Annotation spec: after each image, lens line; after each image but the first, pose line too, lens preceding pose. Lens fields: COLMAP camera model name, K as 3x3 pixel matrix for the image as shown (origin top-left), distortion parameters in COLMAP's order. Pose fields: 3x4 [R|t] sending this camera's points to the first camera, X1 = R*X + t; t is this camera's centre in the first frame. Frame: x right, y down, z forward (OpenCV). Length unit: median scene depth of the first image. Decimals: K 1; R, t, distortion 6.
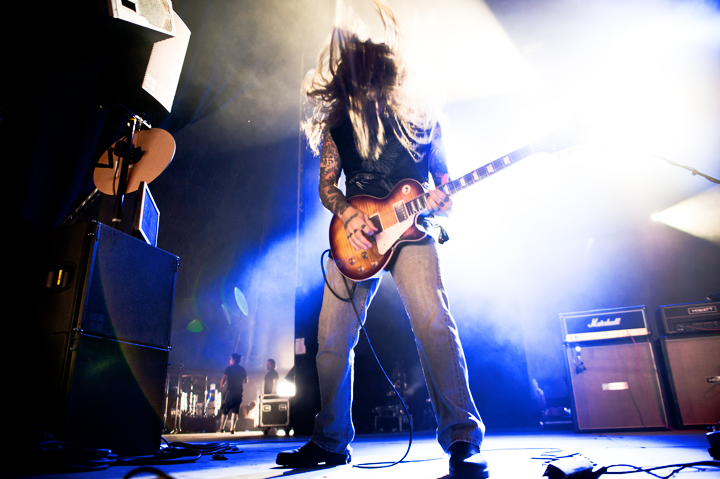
lens RADIAL K [[513.8, 0, 360.0], [0, 513.8, 239.5], [0, 0, 1]] dist [-0.129531, 0.003371]
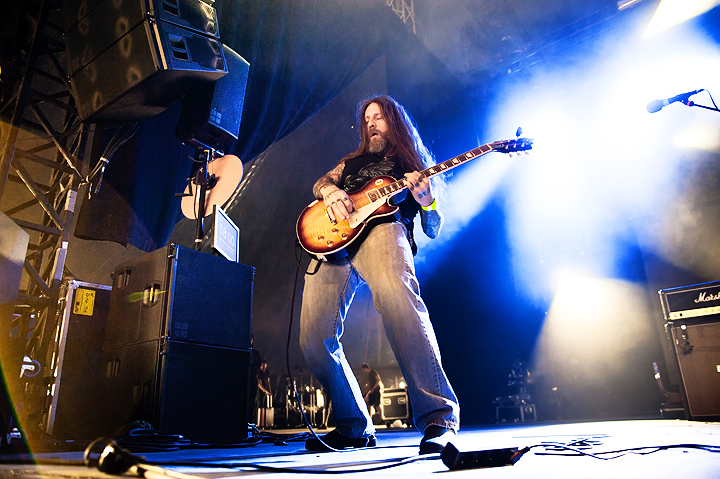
lens RADIAL K [[507.9, 0, 360.1], [0, 507.9, 258.0], [0, 0, 1]] dist [-0.125300, 0.006082]
pose [[0.946722, -0.096608, -0.307221, 0.200412], [0.108659, 0.993828, 0.022323, 0.014321], [0.303168, -0.054516, 0.951376, 0.006326]]
